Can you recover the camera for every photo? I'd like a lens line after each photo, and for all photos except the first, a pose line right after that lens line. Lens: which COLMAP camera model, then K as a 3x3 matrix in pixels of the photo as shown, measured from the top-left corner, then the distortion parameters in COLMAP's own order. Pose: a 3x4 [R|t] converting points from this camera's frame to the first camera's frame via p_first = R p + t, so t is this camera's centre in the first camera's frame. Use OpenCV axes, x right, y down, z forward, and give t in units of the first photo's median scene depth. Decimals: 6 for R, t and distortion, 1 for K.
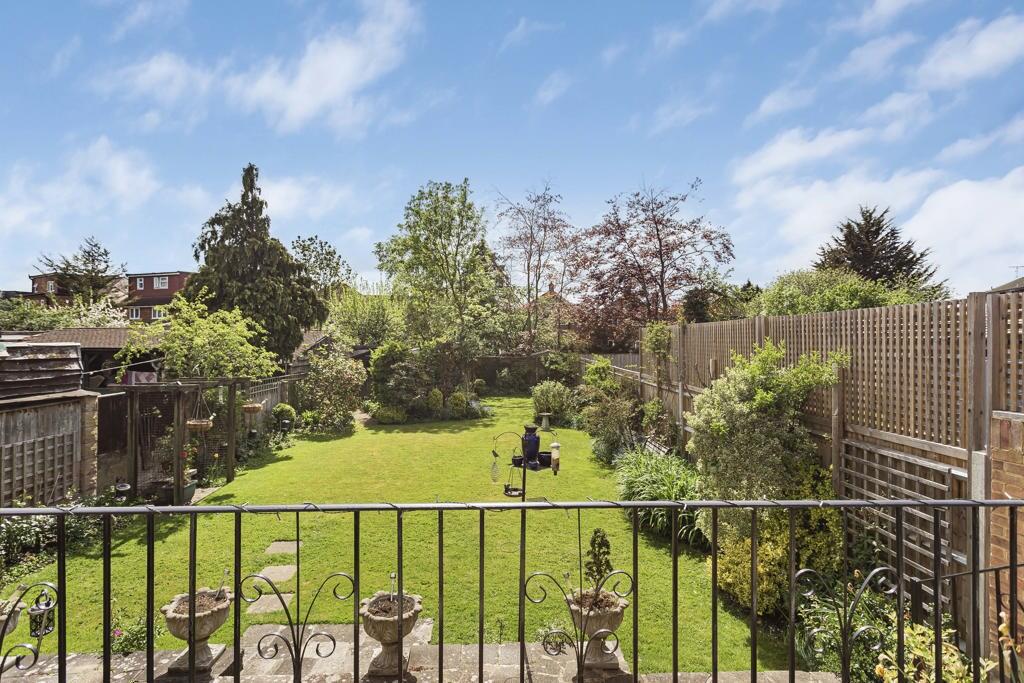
lens RADIAL K [[493.7, 0, 513.7], [0, 493.7, 340.6], [0, 0, 1]] dist [0.001621, 0.004276]
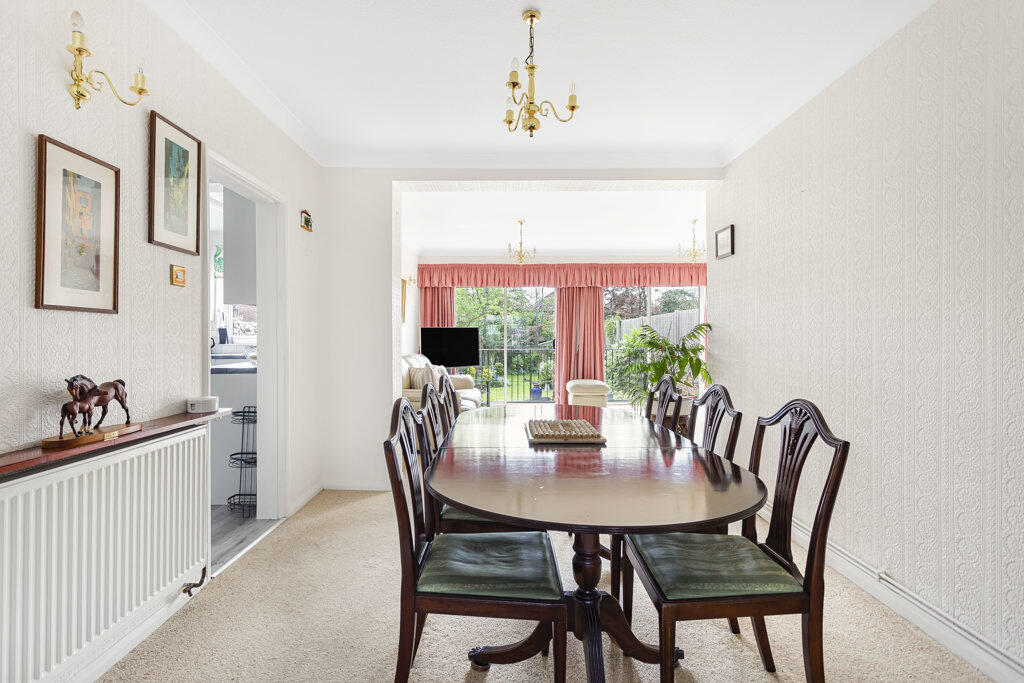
lens RADIAL K [[493.7, 0, 513.1], [0, 493.7, 332.7], [0, 0, 1]] dist [0.001621, 0.004276]
pose [[0.999730, -0.010970, -0.020475, -0.003960], [0.010832, 0.999918, -0.006827, 0.007685], [0.020549, 0.006604, 0.999767, -0.299578]]
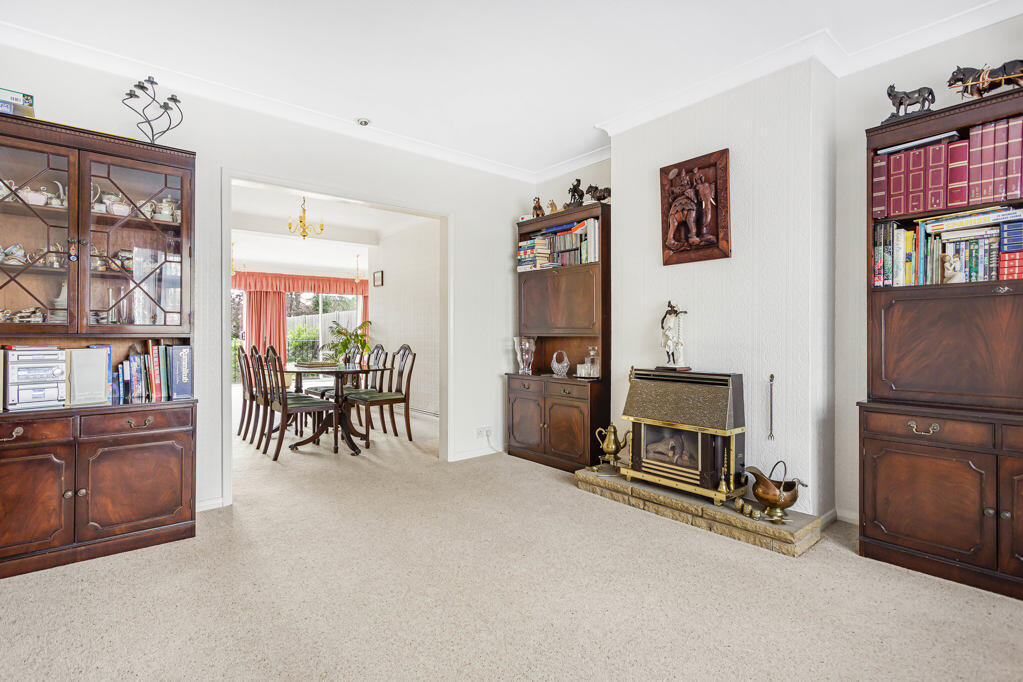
lens RADIAL K [[493.2, 0, 504.1], [0, 493.2, 336.2], [0, 0, 1]] dist [0.001621, 0.004276]
pose [[0.794510, -0.014064, 0.607088, -0.054457], [0.010219, 0.999900, 0.009790, 0.011143], [-0.607165, -0.001574, 0.794574, -0.410738]]
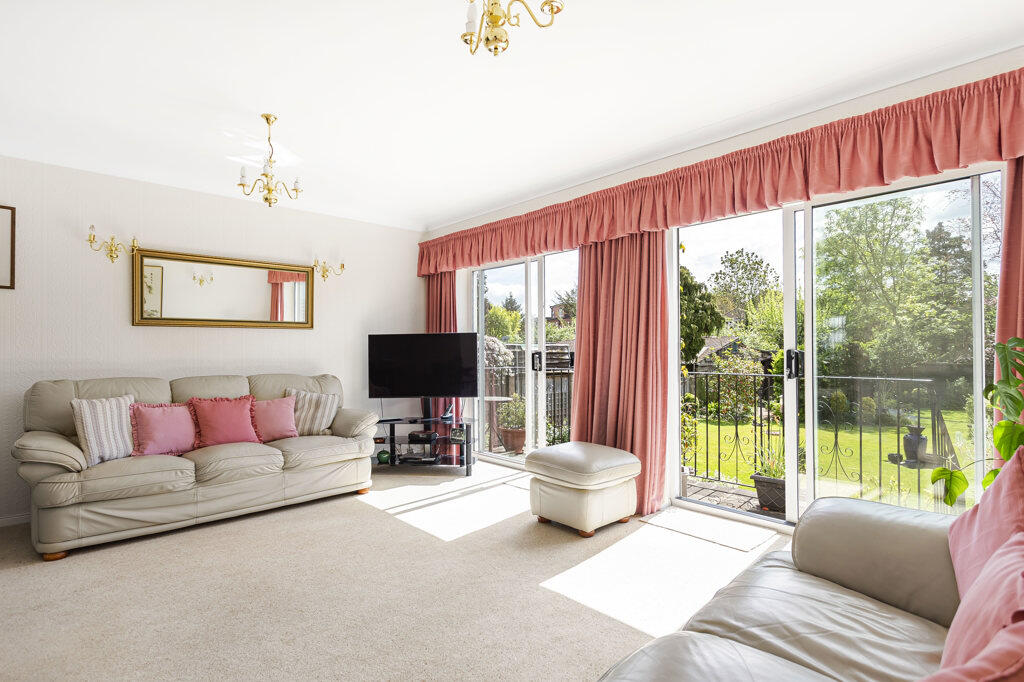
lens RADIAL K [[493.7, 0, 513.5], [0, 493.7, 343.0], [0, 0, 1]] dist [0.001621, 0.004276]
pose [[0.661910, -0.018279, -0.749361, 0.112515], [0.006880, 0.999809, -0.018312, 0.009596], [0.749552, 0.006965, 0.661909, -0.114673]]
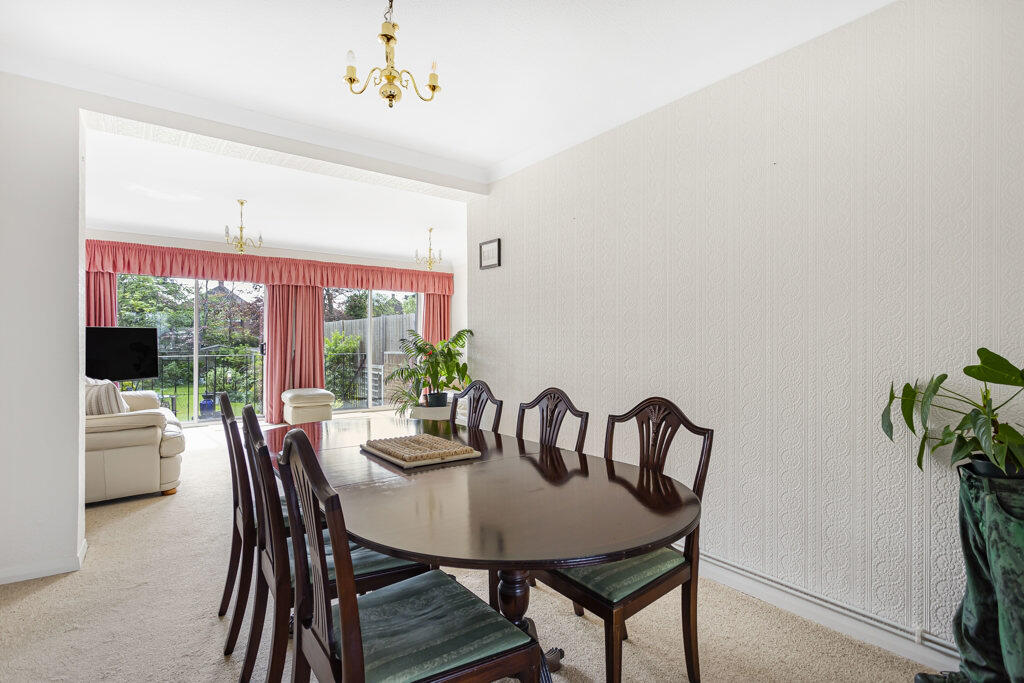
lens RADIAL K [[493.7, 0, 507.8], [0, 493.7, 337.2], [0, 0, 1]] dist [0.001621, 0.004276]
pose [[0.823241, -0.000879, 0.567692, -0.026617], [0.002310, 0.999996, -0.001801, 0.007240], [-0.567688, 0.002794, 0.823239, -0.285254]]
